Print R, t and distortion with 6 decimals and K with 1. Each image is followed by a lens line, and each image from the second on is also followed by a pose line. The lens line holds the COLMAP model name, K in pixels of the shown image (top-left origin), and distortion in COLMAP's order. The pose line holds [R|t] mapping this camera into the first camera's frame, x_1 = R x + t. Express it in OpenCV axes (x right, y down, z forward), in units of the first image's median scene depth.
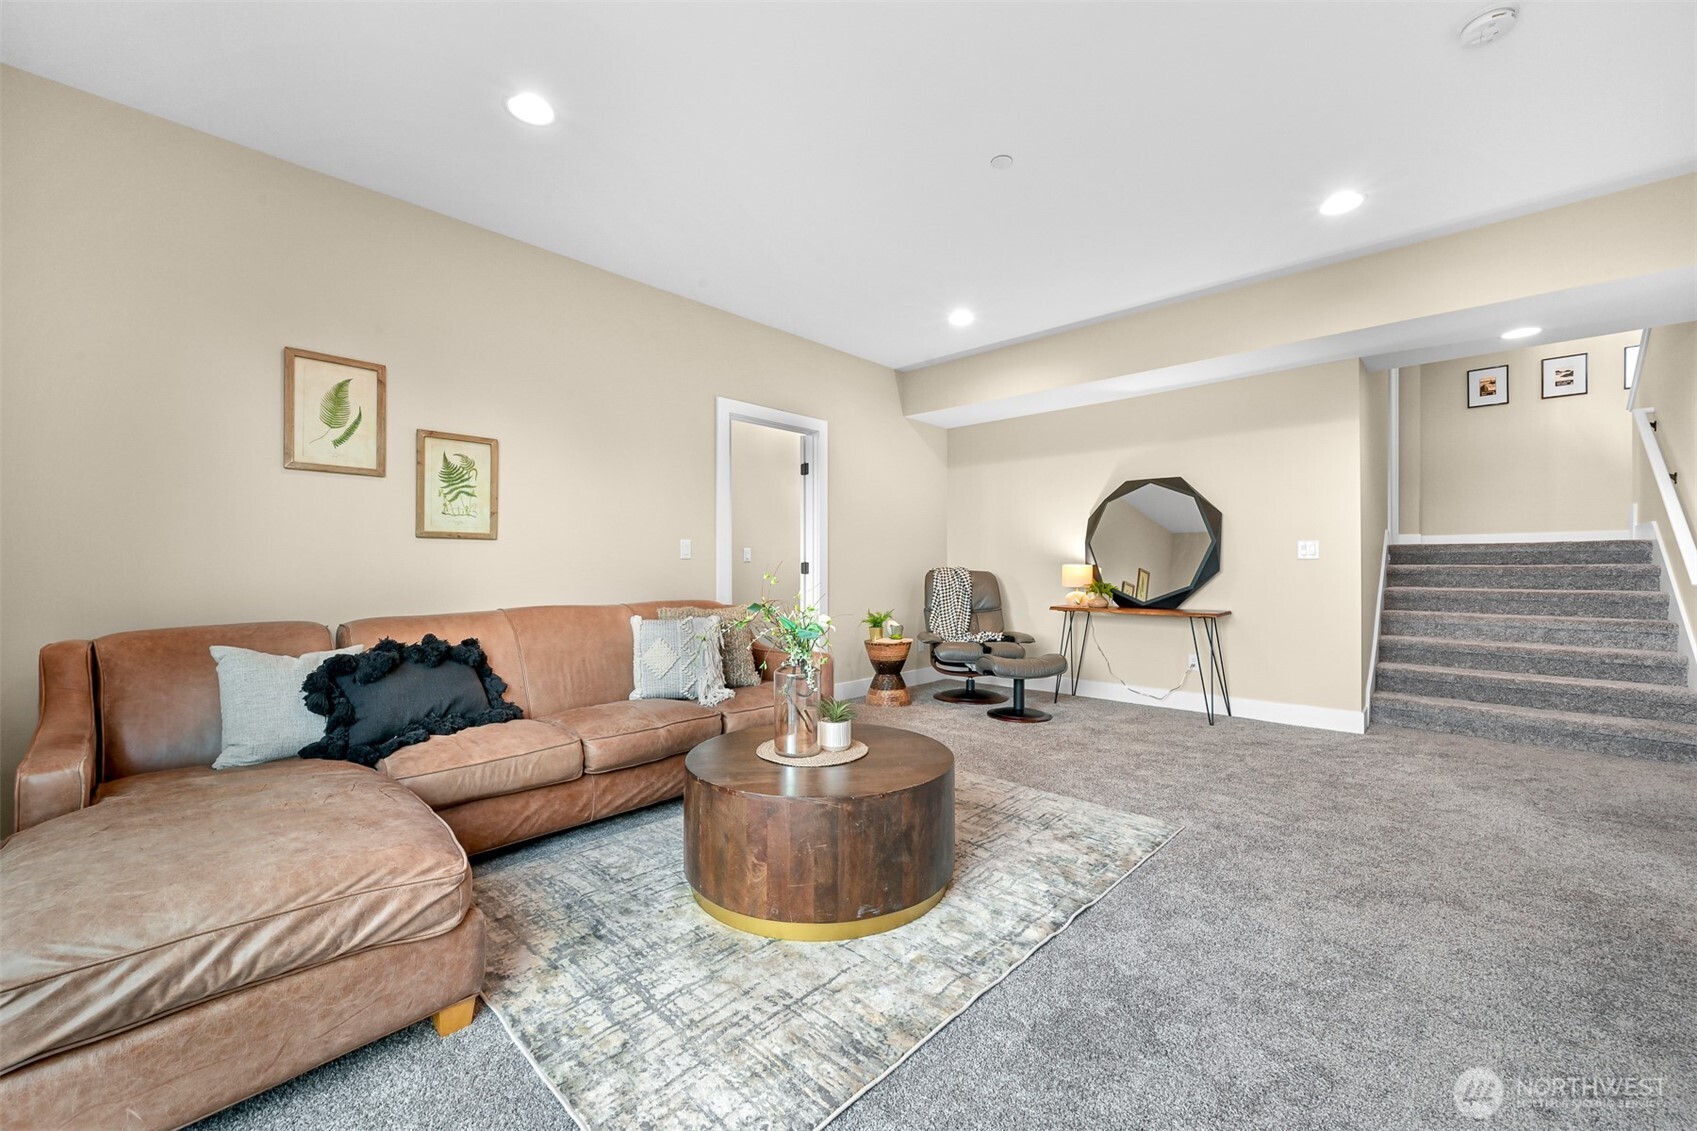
lens RADIAL K [[664.6, 0, 841.7], [0, 664.6, 564.3], [0, 0, 1]] dist [-0.001196, 0.000130]
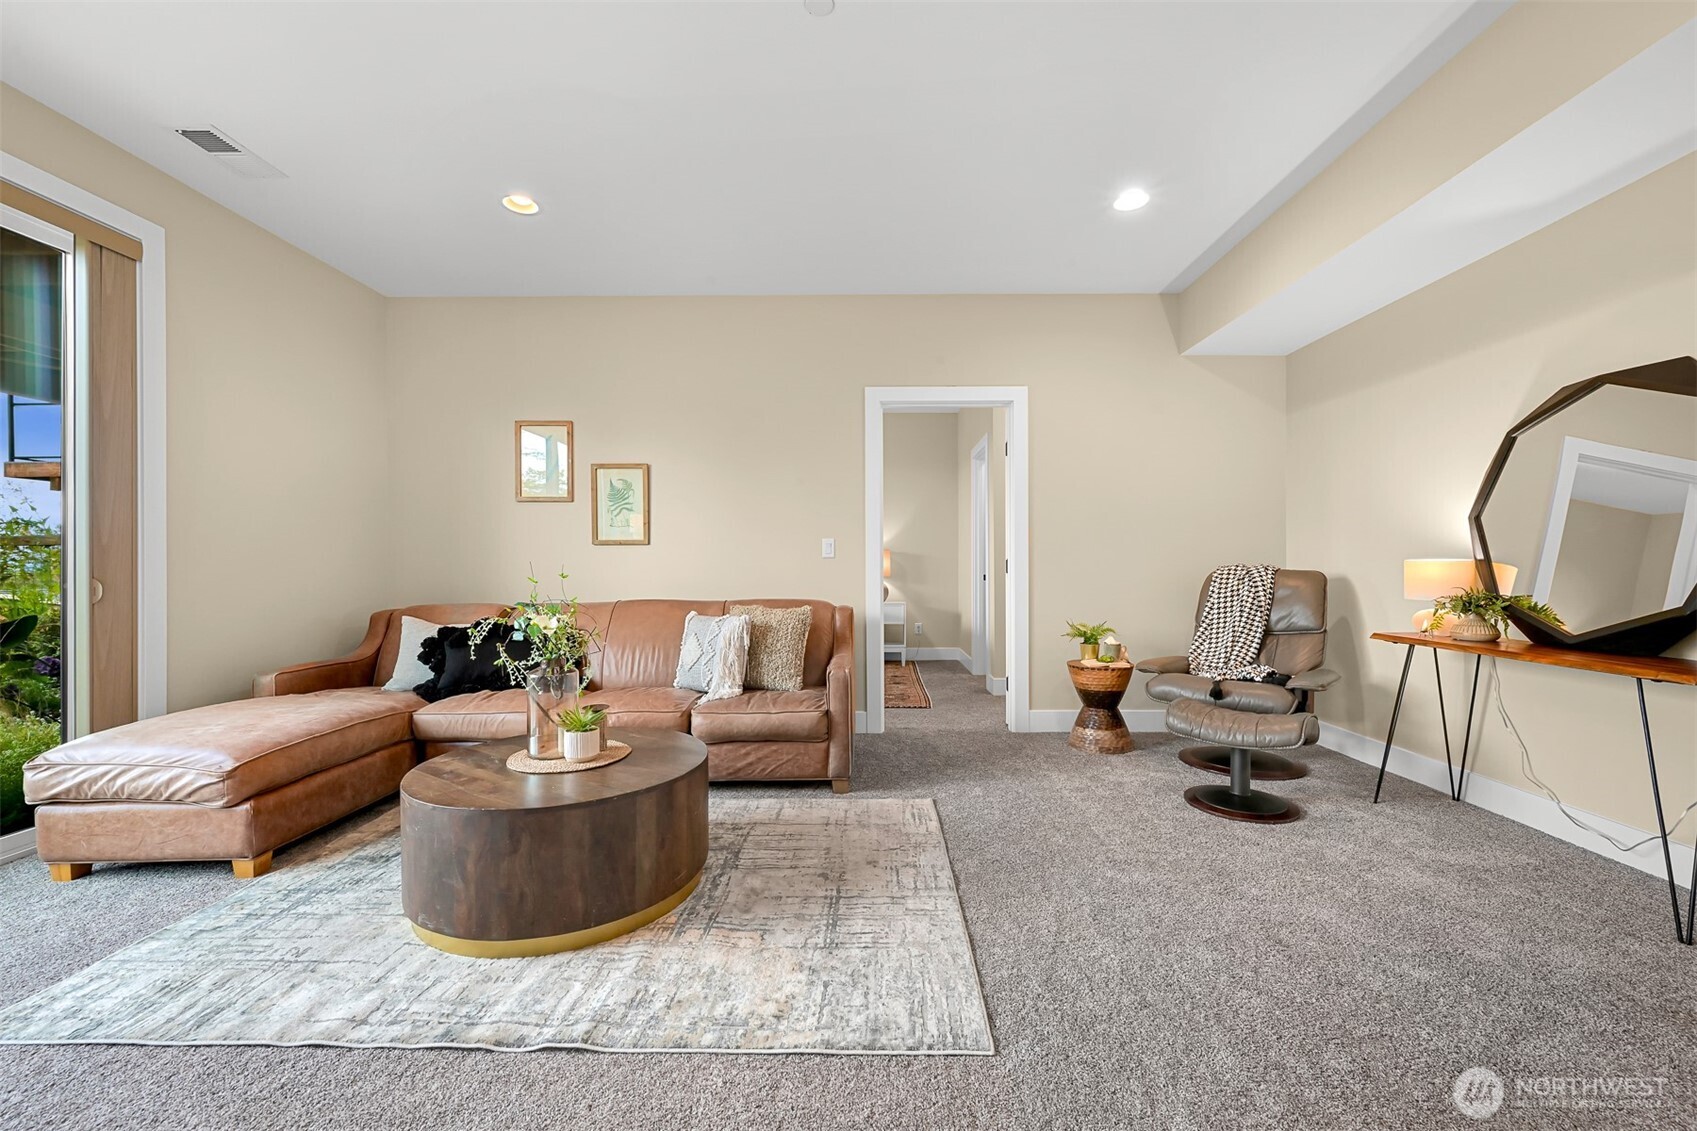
lens RADIAL K [[664.6, 0, 847.8], [0, 664.6, 565.4], [0, 0, 1]] dist [-0.001196, 0.000130]
pose [[0.686039, -0.003287, -0.727557, 0.639862], [0.007270, 0.999971, 0.002337, 0.001033], [0.727528, -0.006893, 0.686043, 0.427689]]
